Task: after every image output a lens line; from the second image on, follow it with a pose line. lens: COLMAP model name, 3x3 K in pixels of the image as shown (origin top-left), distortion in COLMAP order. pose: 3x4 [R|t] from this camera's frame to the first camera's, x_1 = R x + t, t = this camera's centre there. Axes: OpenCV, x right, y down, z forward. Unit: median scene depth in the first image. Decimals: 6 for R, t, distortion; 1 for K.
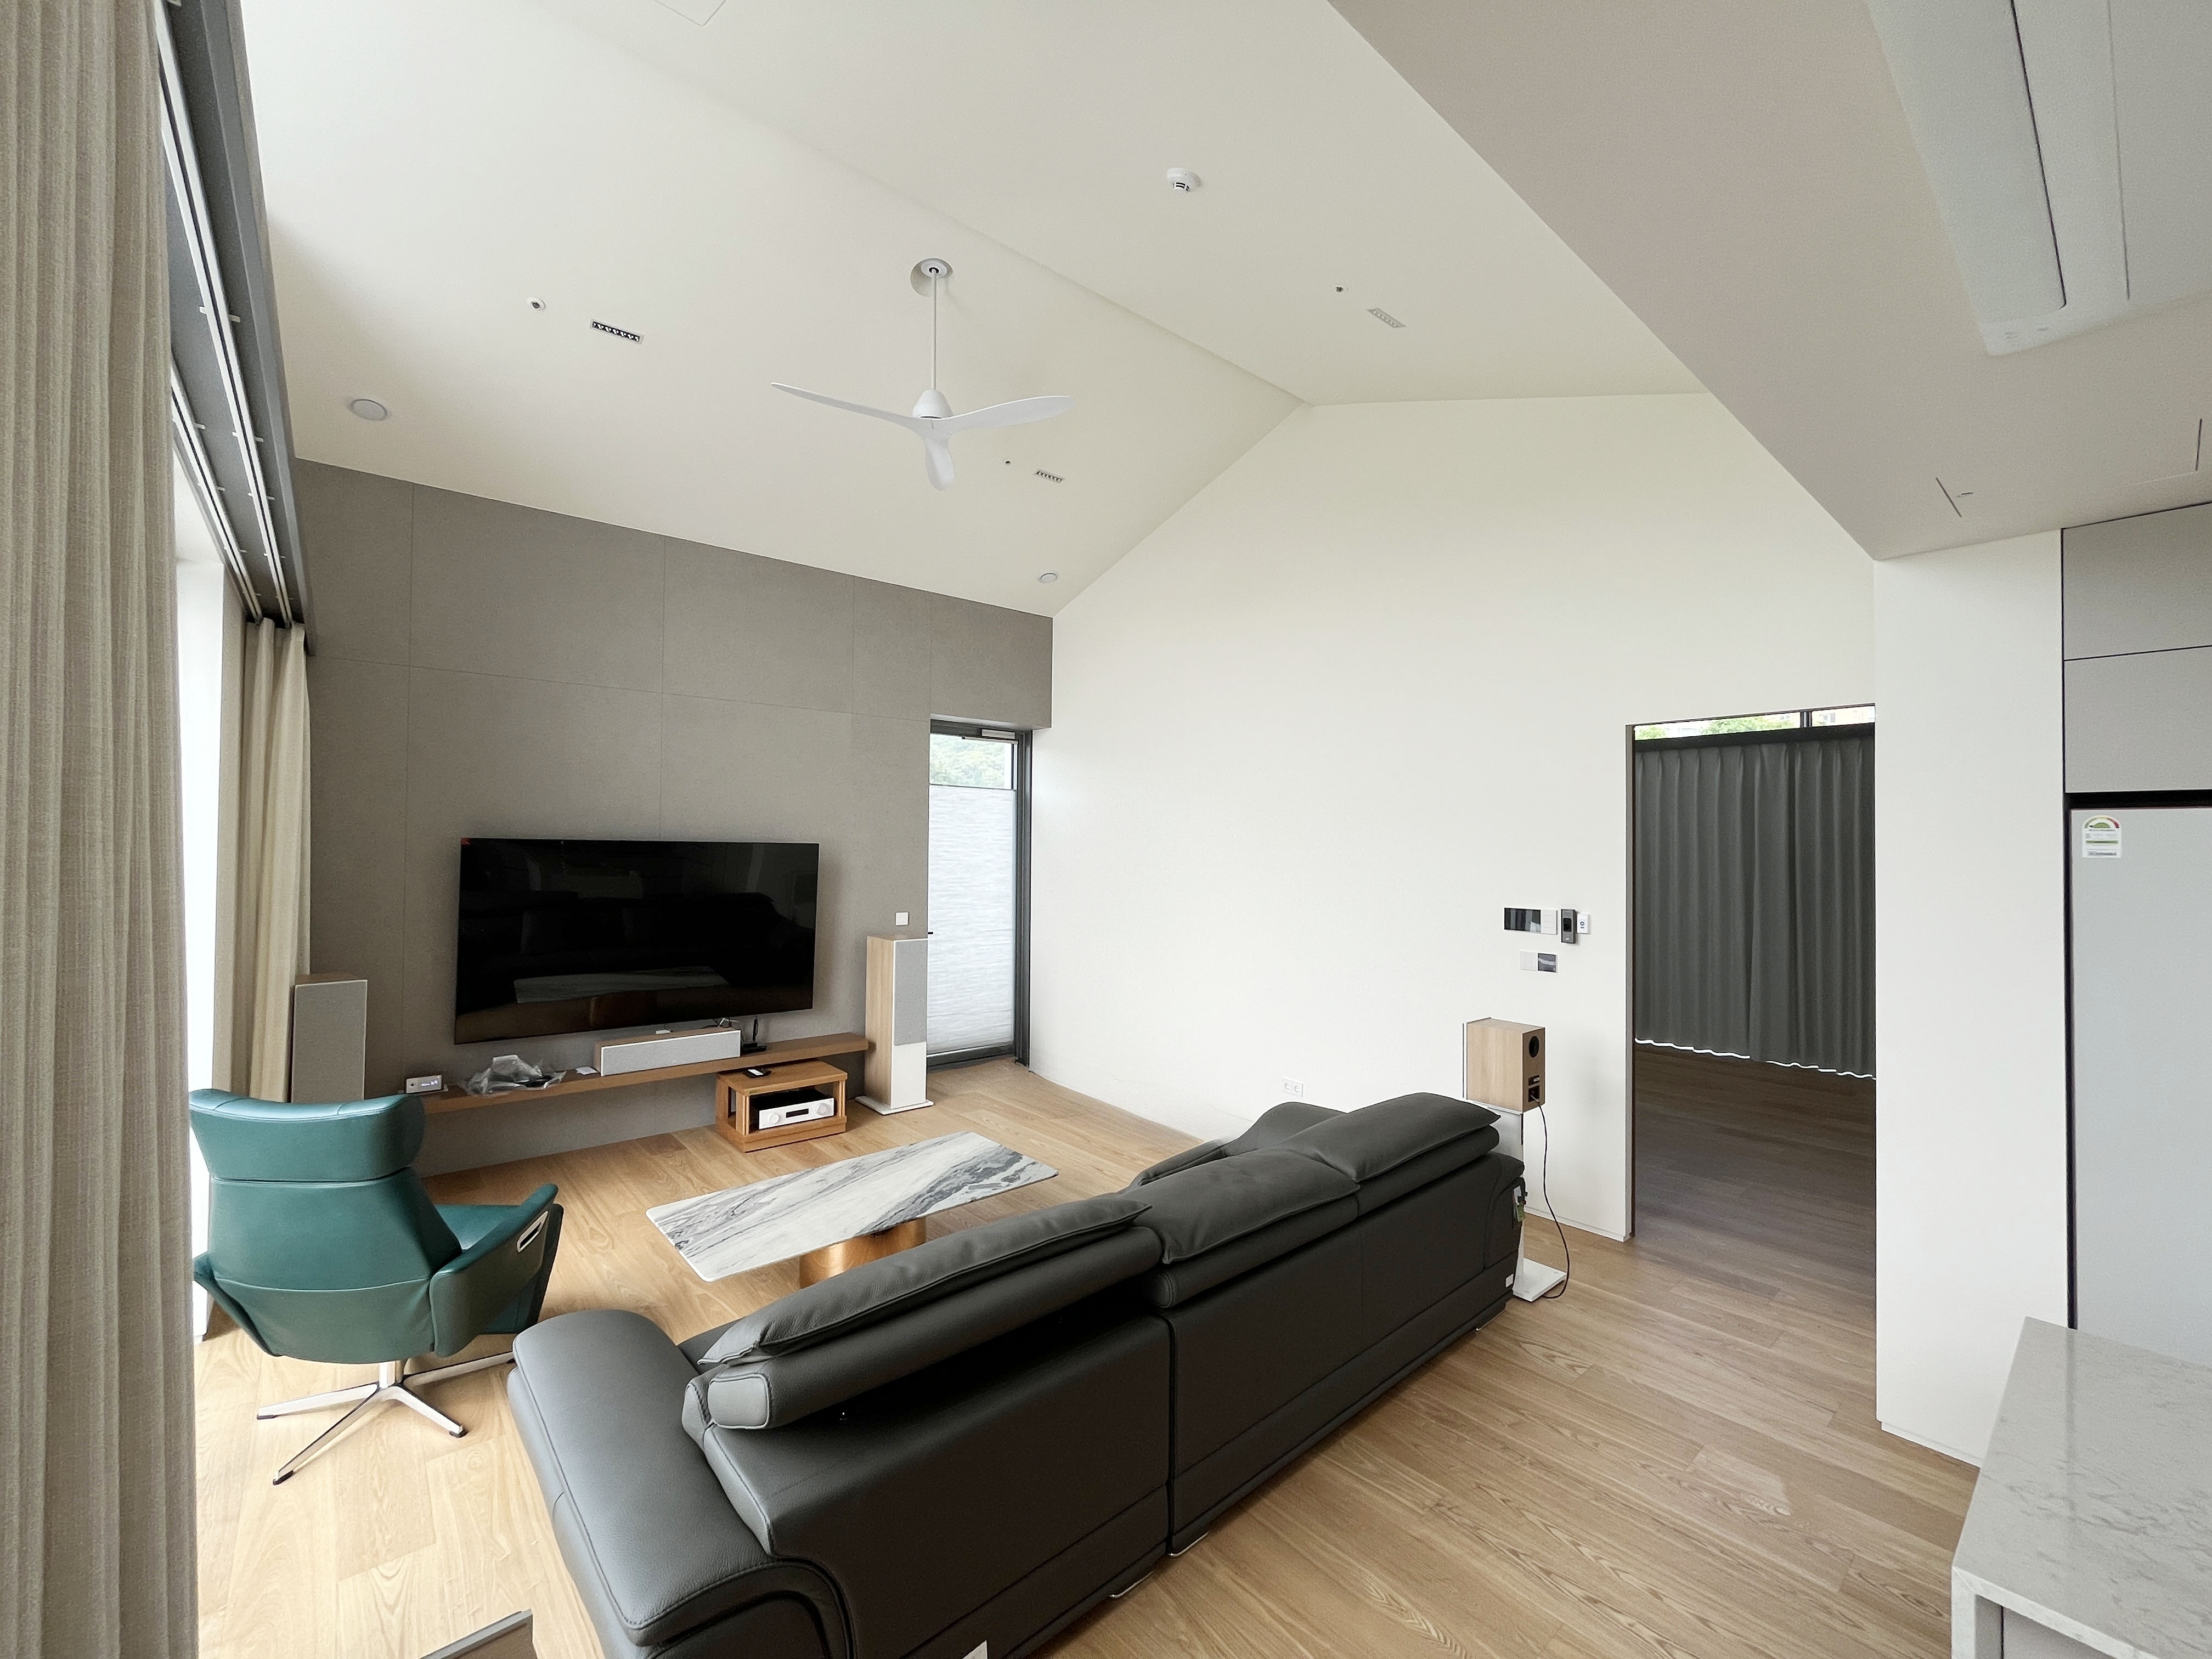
lens RADIAL K [[902.5, 0, 1103.6], [0, 902.5, 837.6], [0, 0, 1]] dist [0.000366, 0.000097]
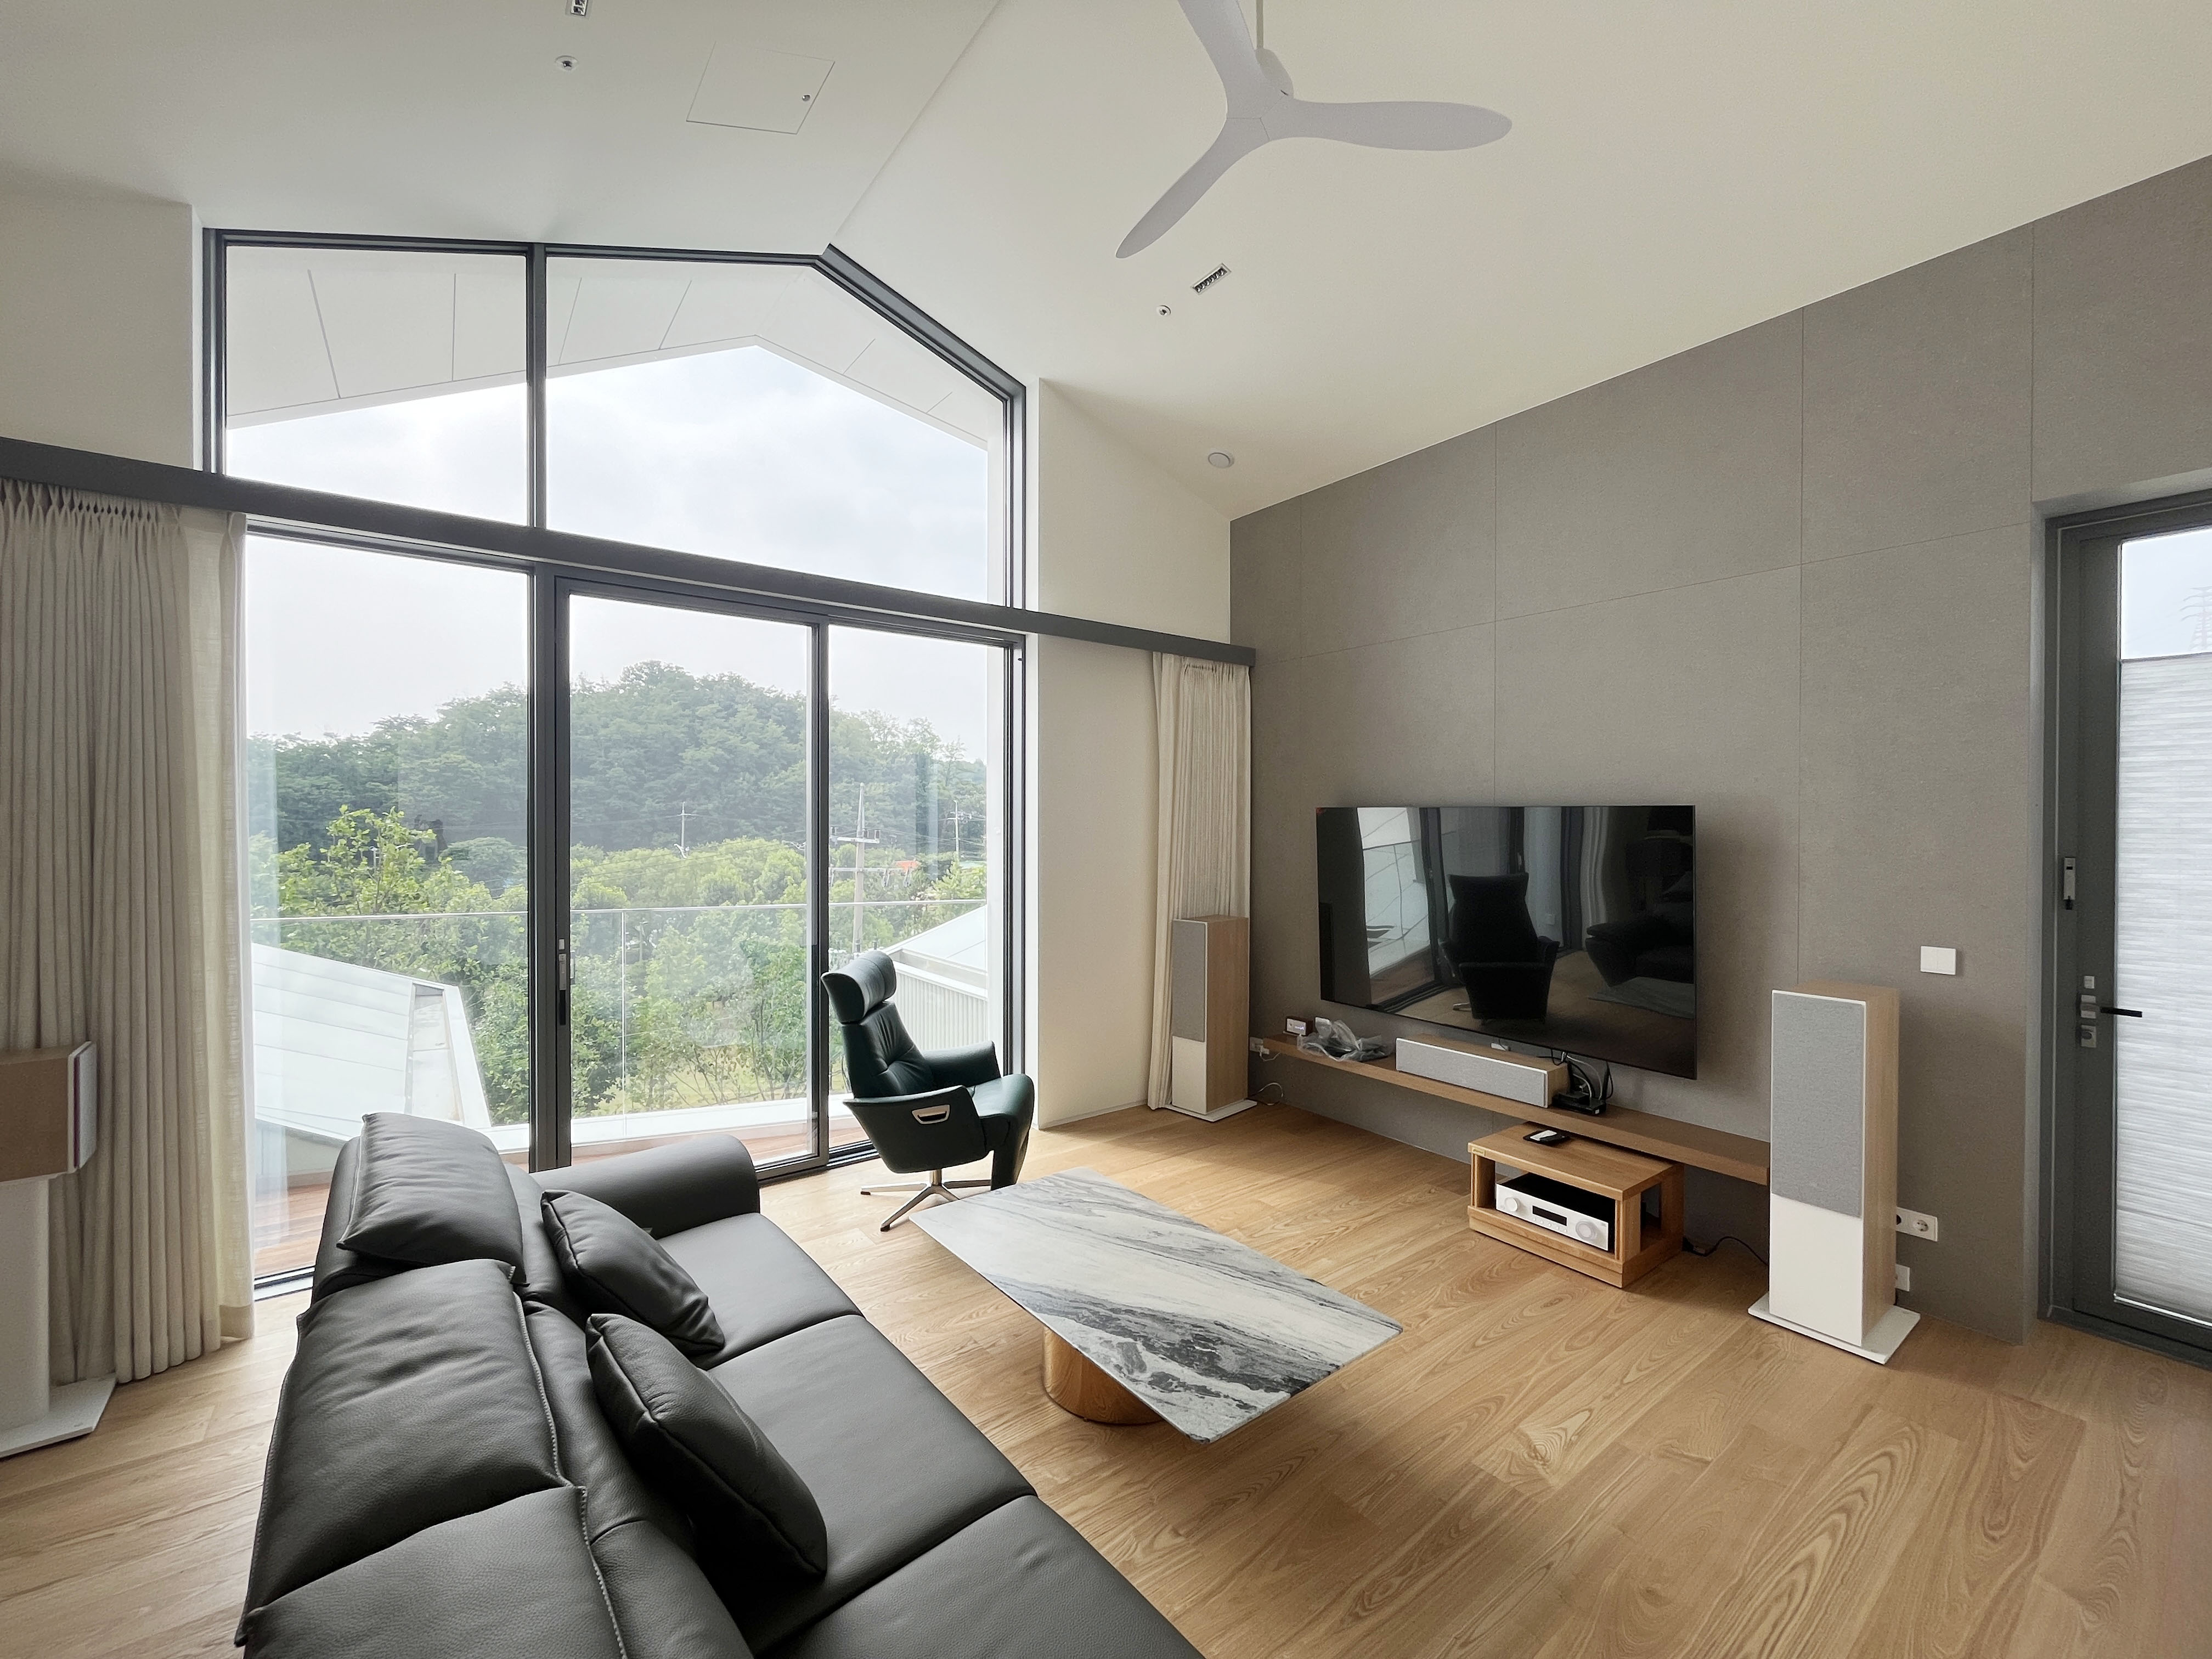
lens RADIAL K [[902.5, 0, 1102.1], [0, 902.5, 832.8], [0, 0, 1]] dist [0.000366, 0.000097]
pose [[-0.051298, 0.002715, -0.998680, 0.440014], [0.004203, 0.999988, 0.002502, 0.033481], [0.998675, -0.004069, -0.051309, 0.950967]]
